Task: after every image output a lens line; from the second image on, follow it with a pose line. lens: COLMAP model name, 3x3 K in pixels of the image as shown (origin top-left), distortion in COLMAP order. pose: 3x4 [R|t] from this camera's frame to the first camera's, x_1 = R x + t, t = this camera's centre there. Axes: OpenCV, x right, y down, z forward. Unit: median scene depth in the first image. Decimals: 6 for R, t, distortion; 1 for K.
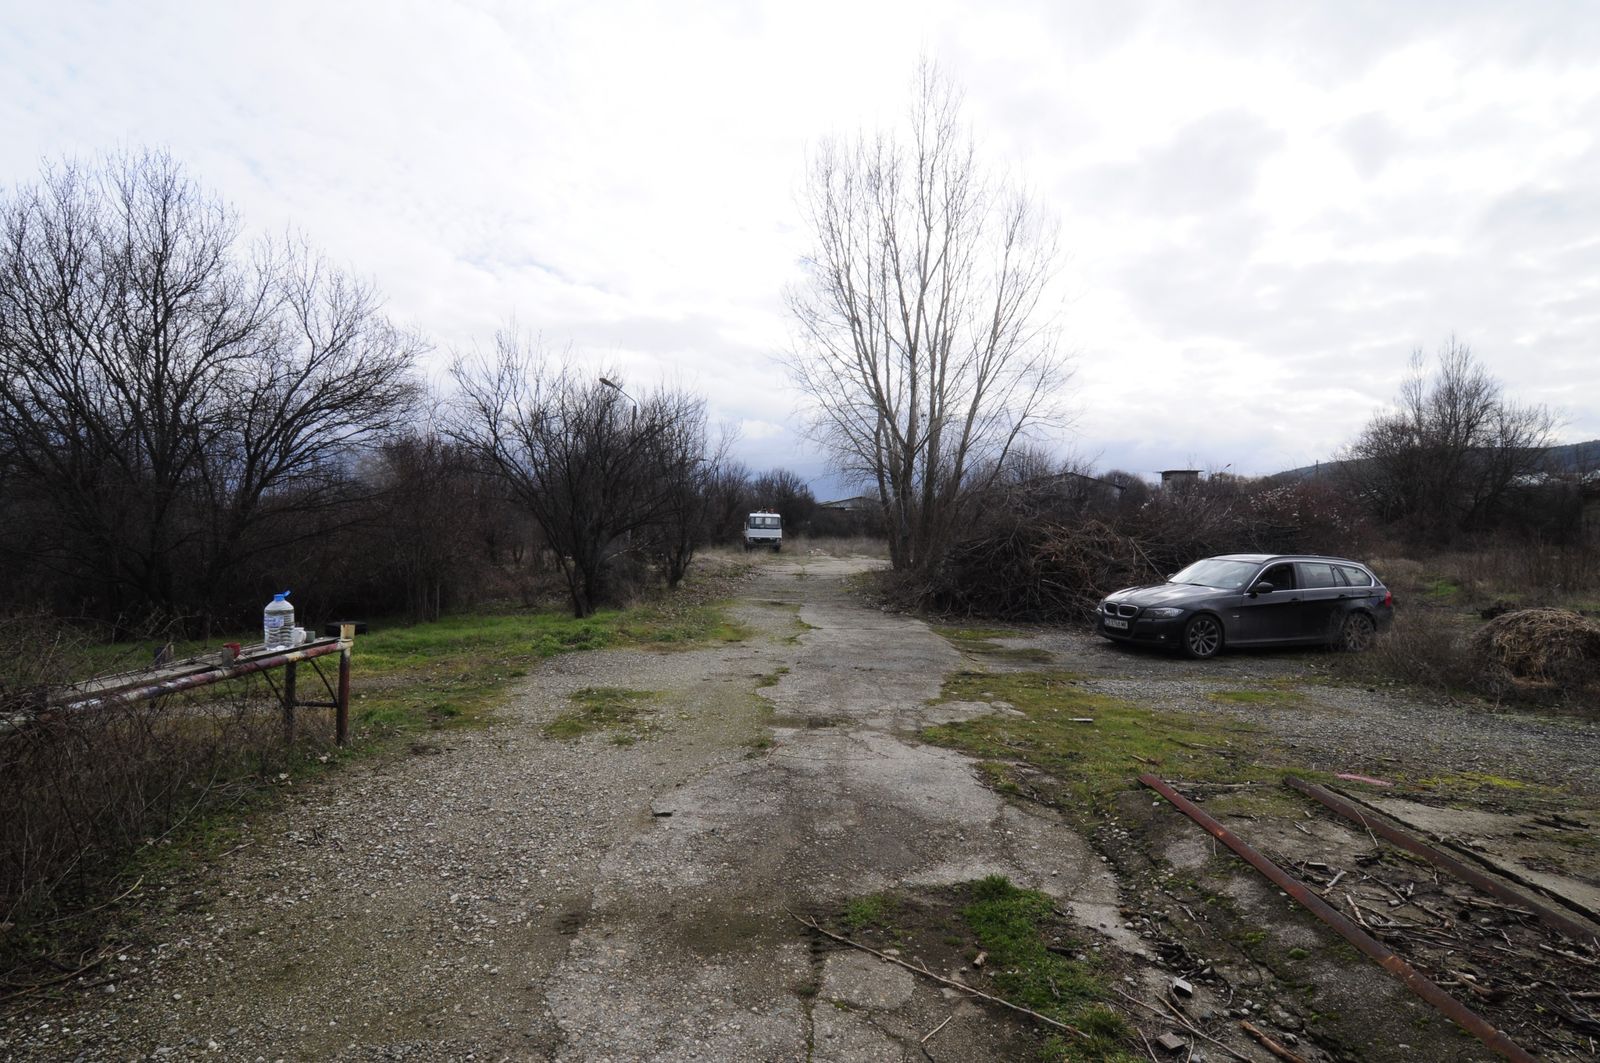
lens RADIAL K [[764.3, 0, 795.1], [0, 764.3, 534.4], [0, 0, 1]] dist [-0.006018, -0.011456]
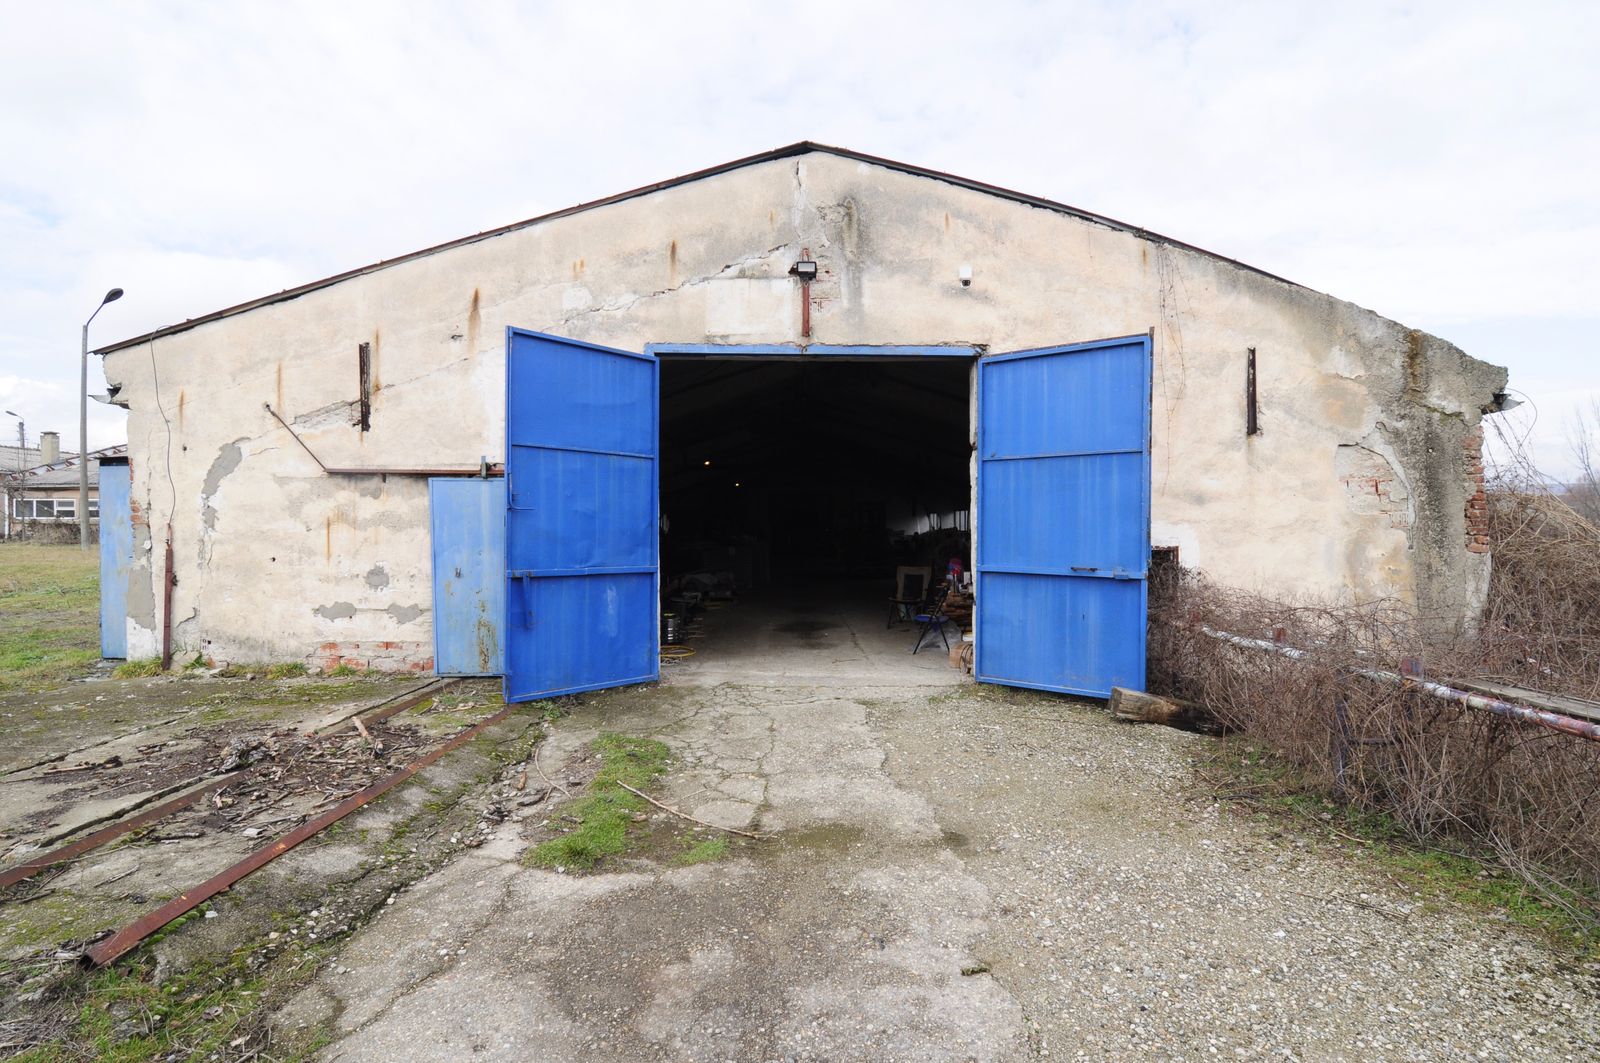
lens RADIAL K [[764.3, 0, 795.1], [0, 764.3, 534.4], [0, 0, 1]] dist [-0.006018, -0.011456]
pose [[-0.999776, -0.020780, -0.003939, -0.021714], [-0.020846, 0.999626, 0.017683, 0.006830], [0.003571, 0.017761, -0.999836, 1.981000]]
